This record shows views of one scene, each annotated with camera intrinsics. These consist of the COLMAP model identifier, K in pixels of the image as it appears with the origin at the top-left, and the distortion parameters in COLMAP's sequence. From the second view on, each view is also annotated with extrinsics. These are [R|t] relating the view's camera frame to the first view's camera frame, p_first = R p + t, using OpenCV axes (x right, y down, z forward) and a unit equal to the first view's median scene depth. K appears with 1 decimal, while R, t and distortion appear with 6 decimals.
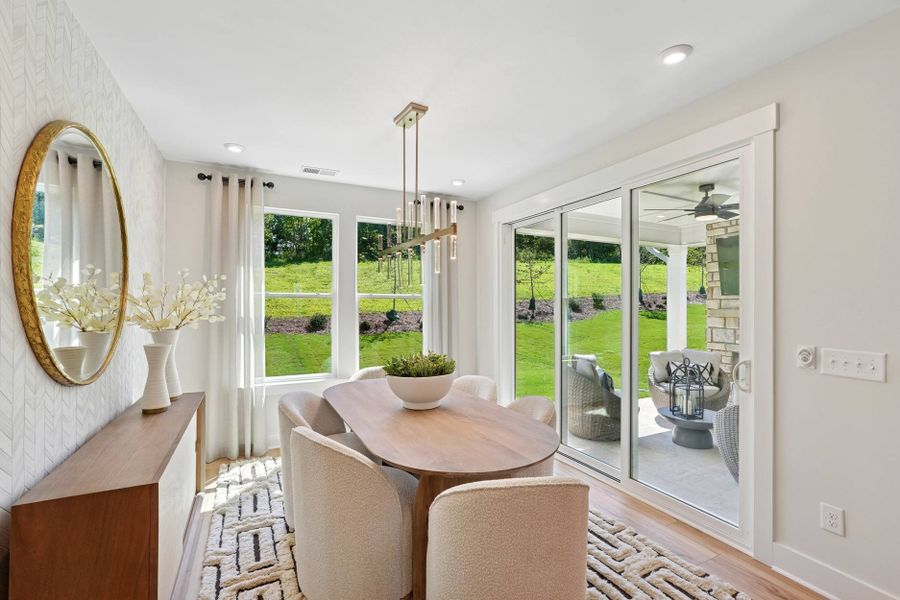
lens RADIAL K [[399.9, 0, 449.7], [0, 399.9, 297.3], [0, 0, 1]] dist [-0.010720, 0.003821]
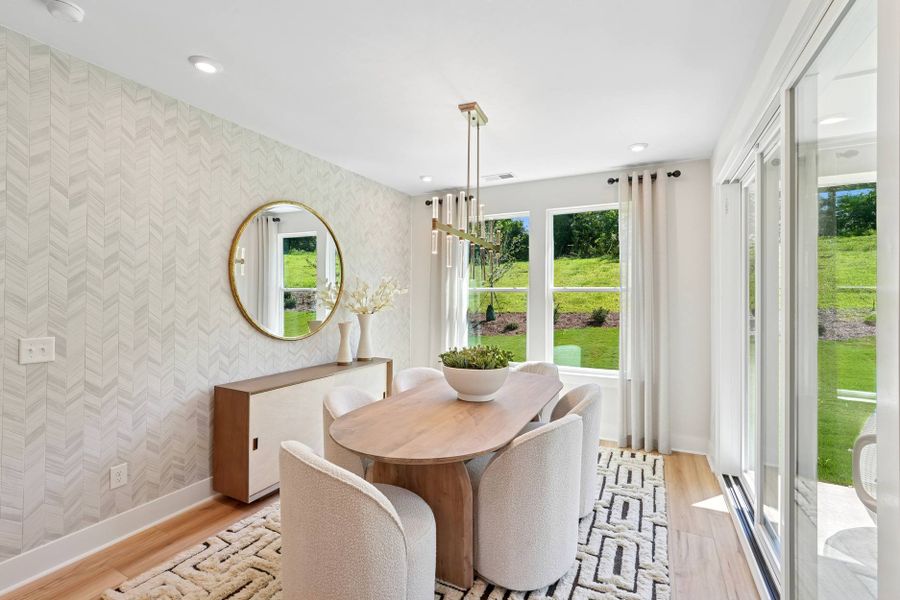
lens RADIAL K [[399.9, 0, 451.9], [0, 399.9, 295.8], [0, 0, 1]] dist [-0.010720, 0.003821]
pose [[0.598243, -0.000771, -0.801315, 0.689900], [0.006052, 0.999975, 0.003555, 0.009000], [0.801292, -0.006976, 0.598233, 0.341723]]
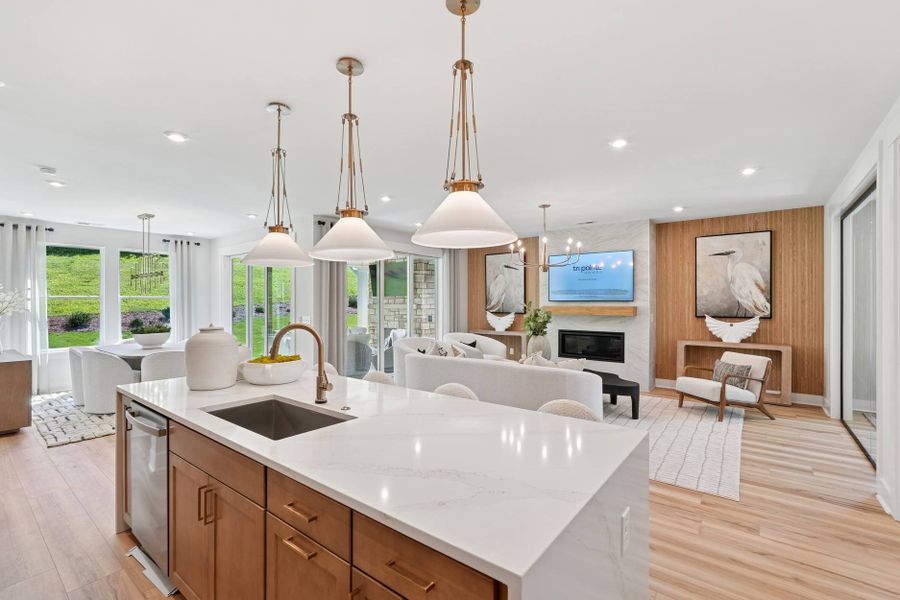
lens RADIAL K [[399.9, 0, 447.5], [0, 399.9, 301.2], [0, 0, 1]] dist [-0.010720, 0.003821]
pose [[0.904702, -0.001983, 0.426040, 0.459159], [-0.005053, 0.999869, 0.015383, -0.033786], [-0.426014, -0.016070, 0.904574, -1.655076]]
